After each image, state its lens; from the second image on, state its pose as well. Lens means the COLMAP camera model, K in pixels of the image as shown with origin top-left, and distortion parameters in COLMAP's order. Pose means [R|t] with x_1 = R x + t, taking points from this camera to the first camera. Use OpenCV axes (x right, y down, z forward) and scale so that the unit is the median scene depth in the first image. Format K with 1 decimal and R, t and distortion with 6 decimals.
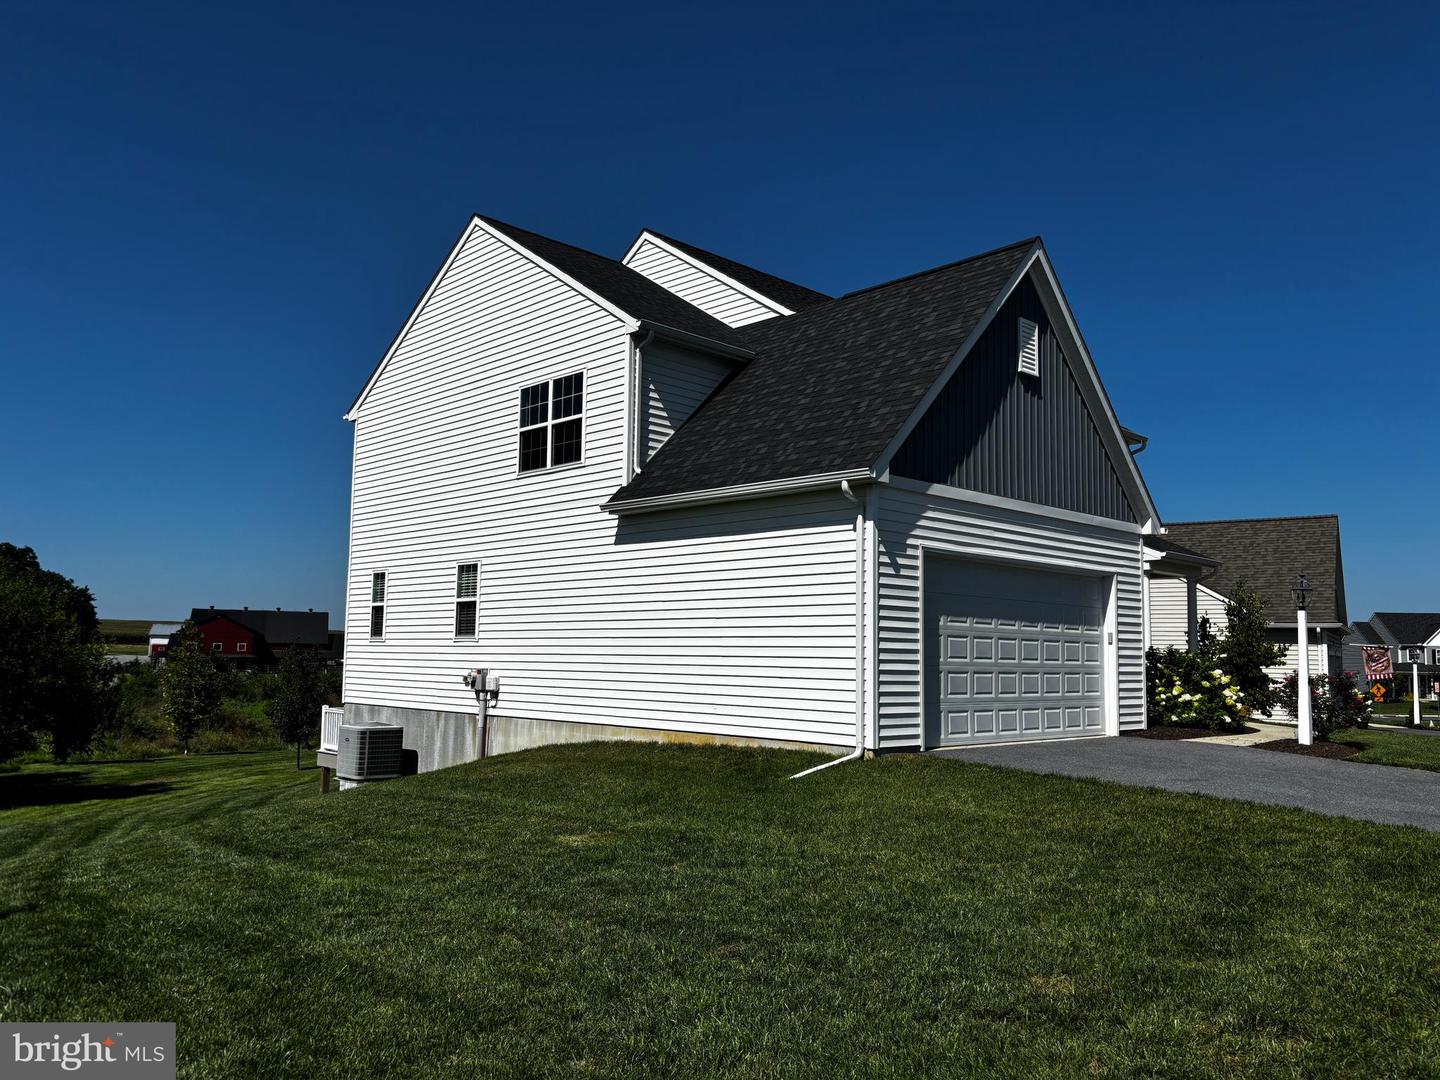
lens RADIAL K [[1104.5, 0, 720.0], [0, 1104.5, 540.0], [0, 0, 1]] dist [0.059457, -0.001644]
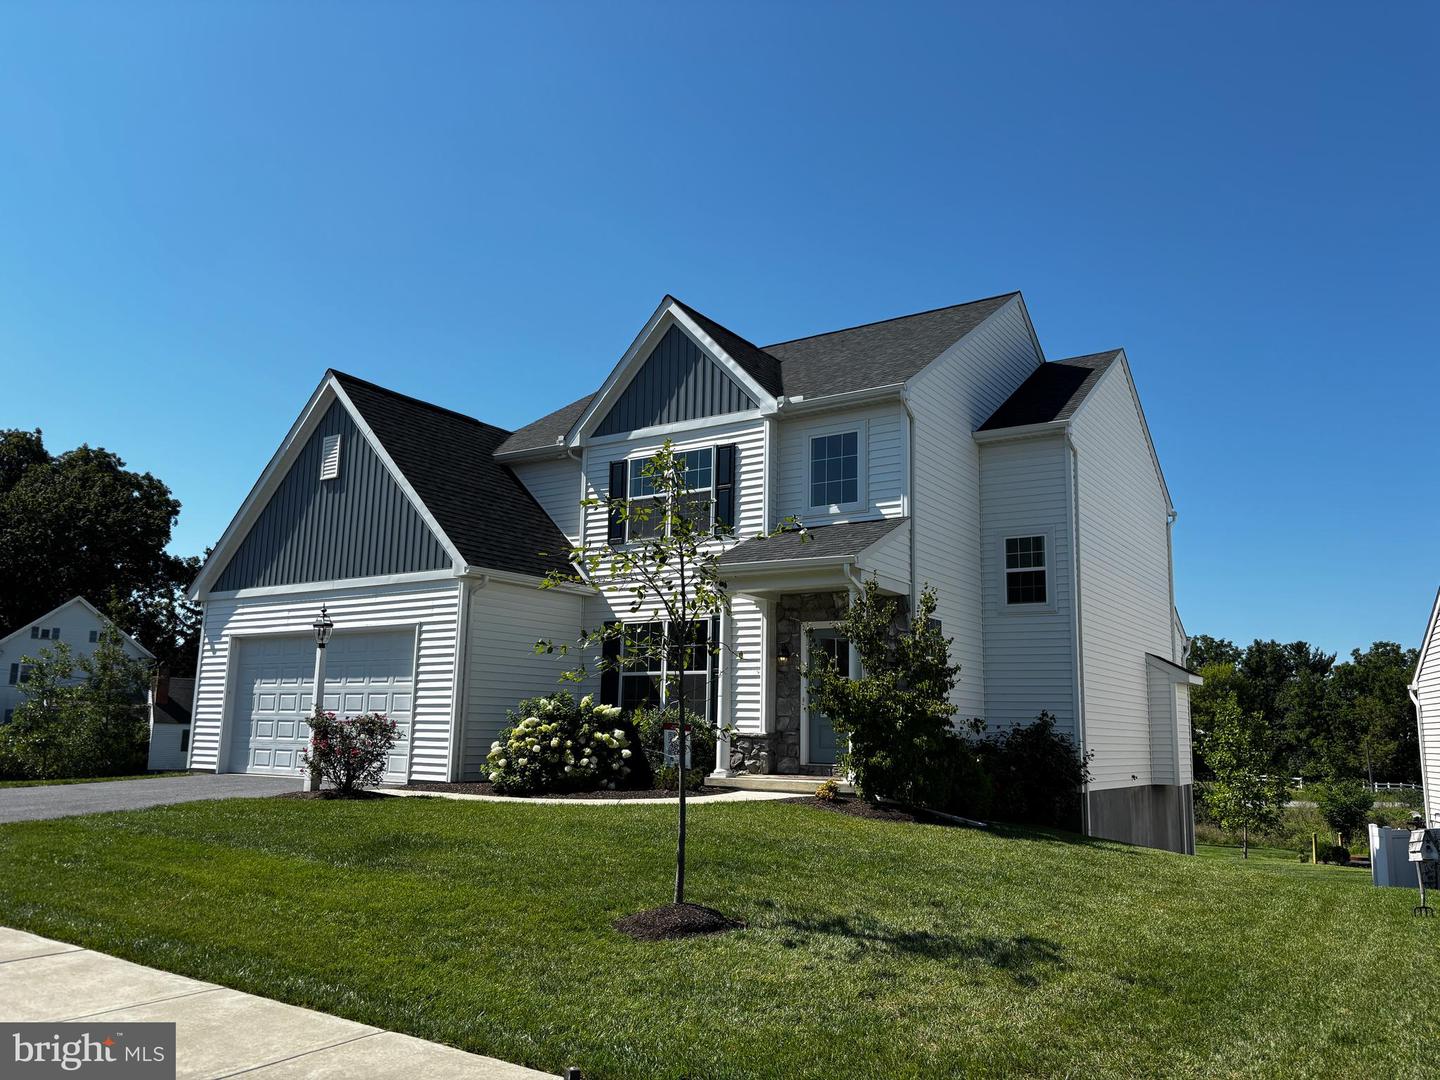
lens RADIAL K [[1104.5, 0, 720.0], [0, 1104.5, 540.0], [0, 0, 1]] dist [0.059457, -0.001644]
pose [[0.197821, -0.180803, -0.963420, 1.690957], [0.082985, 0.982403, -0.167326, 0.177451], [0.976719, -0.046849, 0.209343, 1.269307]]
